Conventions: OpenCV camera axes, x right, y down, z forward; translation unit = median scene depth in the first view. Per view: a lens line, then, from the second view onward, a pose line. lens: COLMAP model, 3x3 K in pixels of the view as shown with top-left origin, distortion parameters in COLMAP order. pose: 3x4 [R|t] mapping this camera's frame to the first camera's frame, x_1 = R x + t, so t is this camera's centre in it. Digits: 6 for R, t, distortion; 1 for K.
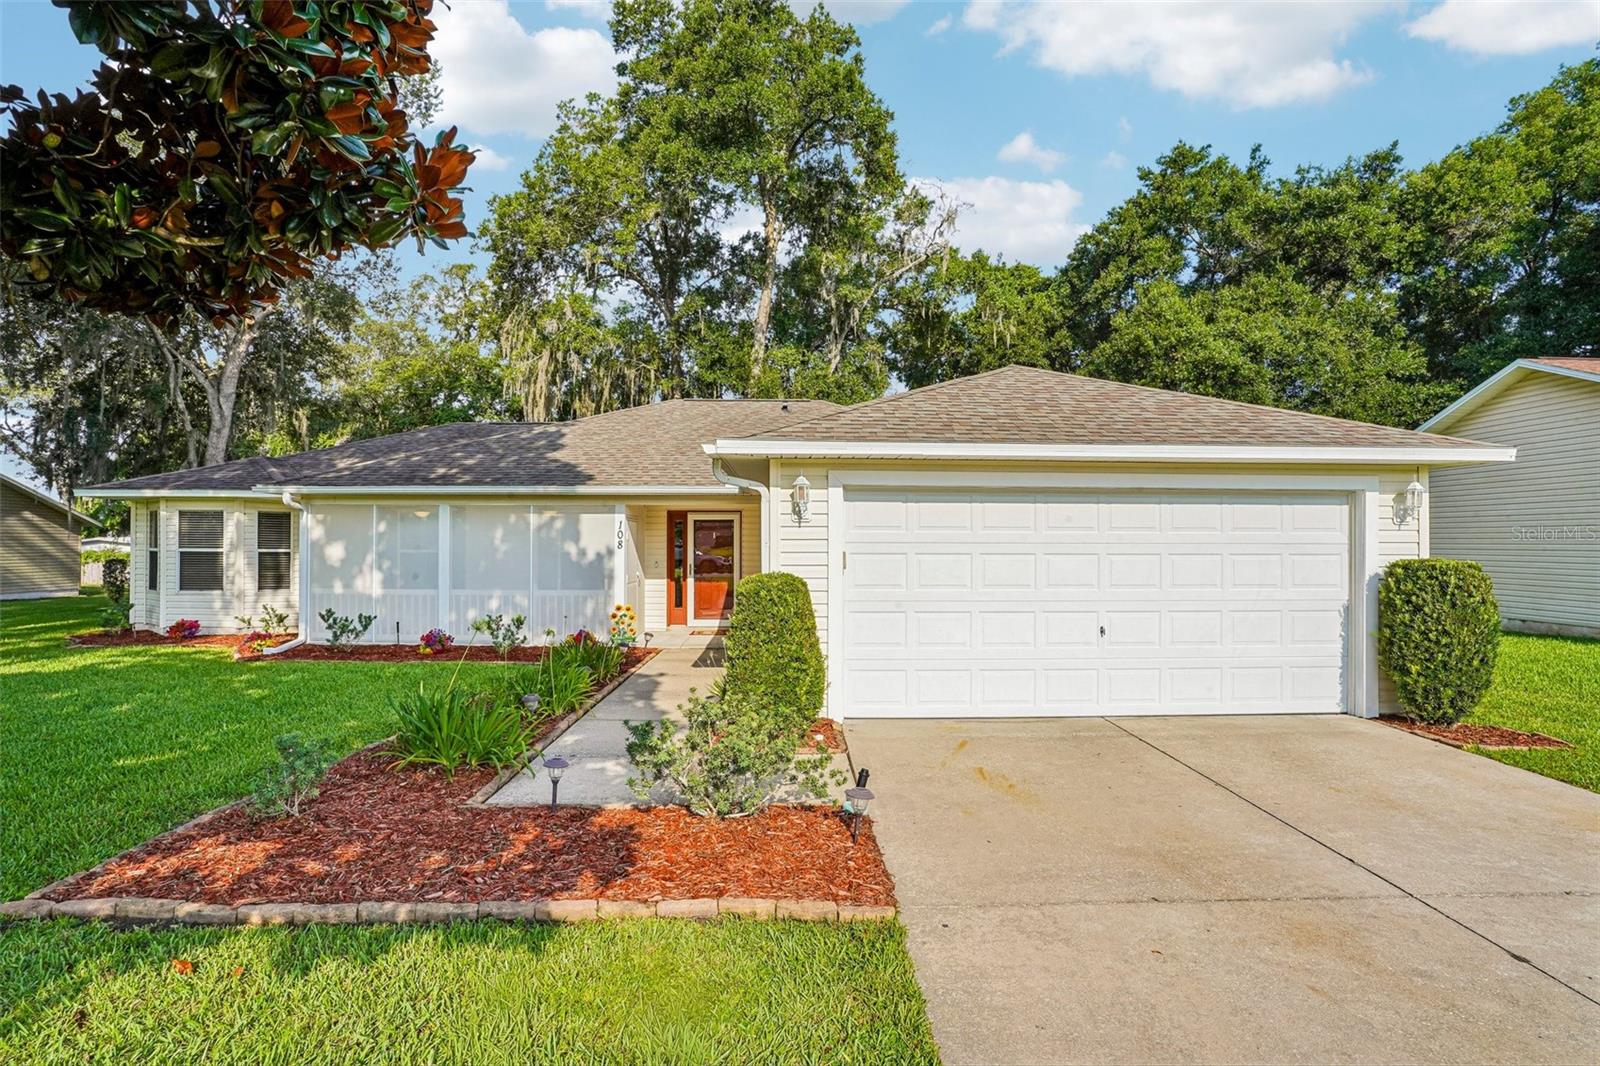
lens RADIAL K [[799.8, 0, 801.6], [0, 799.8, 531.4], [0, 0, 1]] dist [-0.064456, 0.027713]
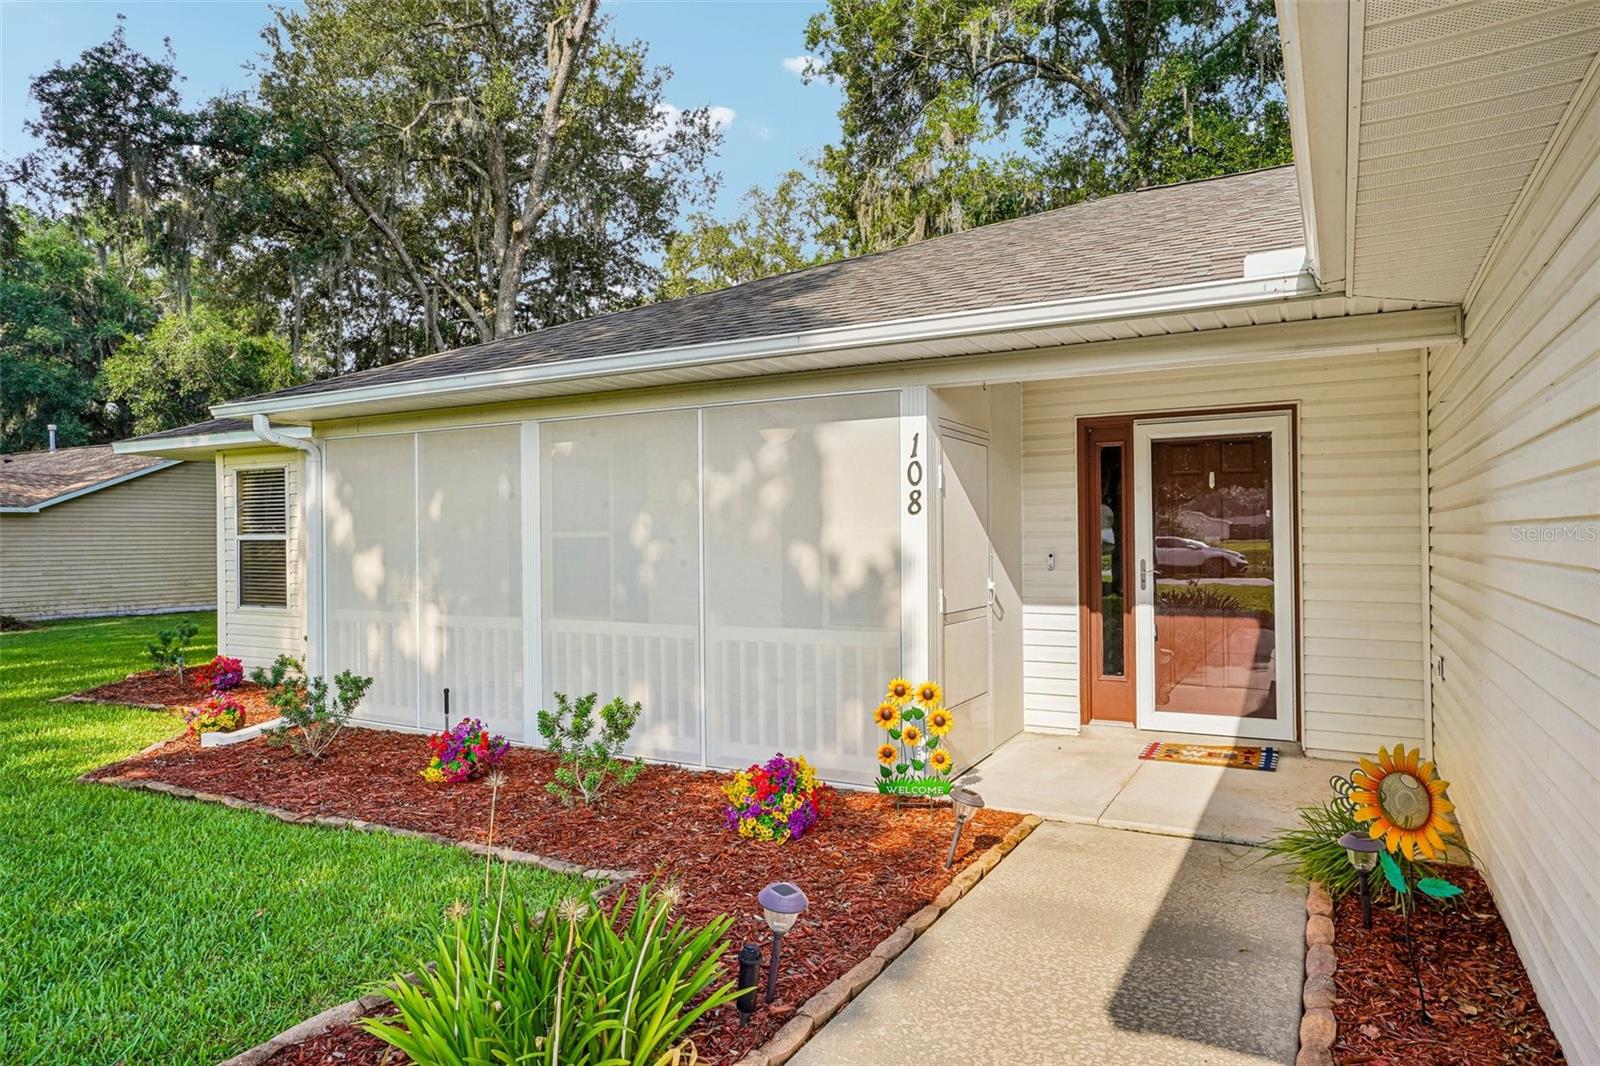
lens RADIAL K [[989.4, 0, 789.5], [0, 989.4, 537.3], [0, 0, 1]] dist [-0.003560, 0.002904]
pose [[0.865430, -0.011687, -0.500893, -0.051152], [0.019249, 0.999765, 0.009932, 0.022717], [0.500659, -0.018237, 0.865452, 0.520937]]
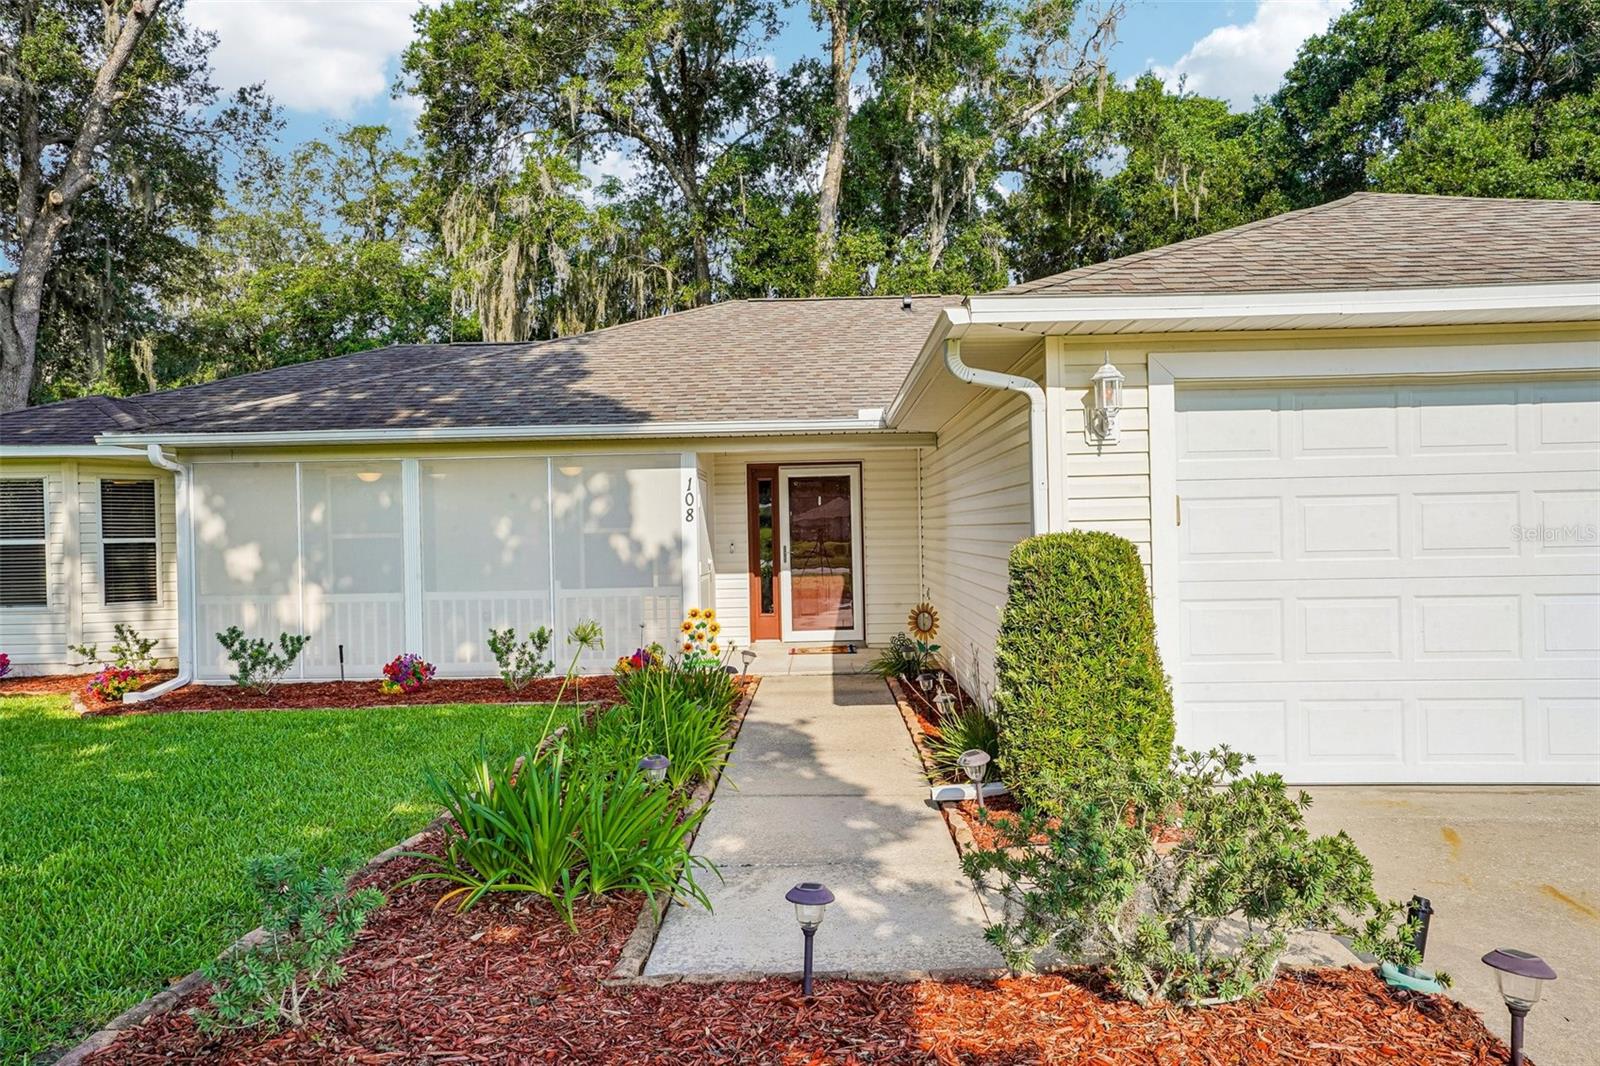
lens RADIAL K [[1112.8, 0, 803.1], [0, 1112.8, 531.5], [0, 0, 1]] dist [0.040938, 0.017694]
pose [[0.999154, -0.024264, -0.033218, -0.093476], [0.024769, 0.999582, 0.014877, 0.016328], [0.032843, -0.015687, 0.999337, 0.094100]]
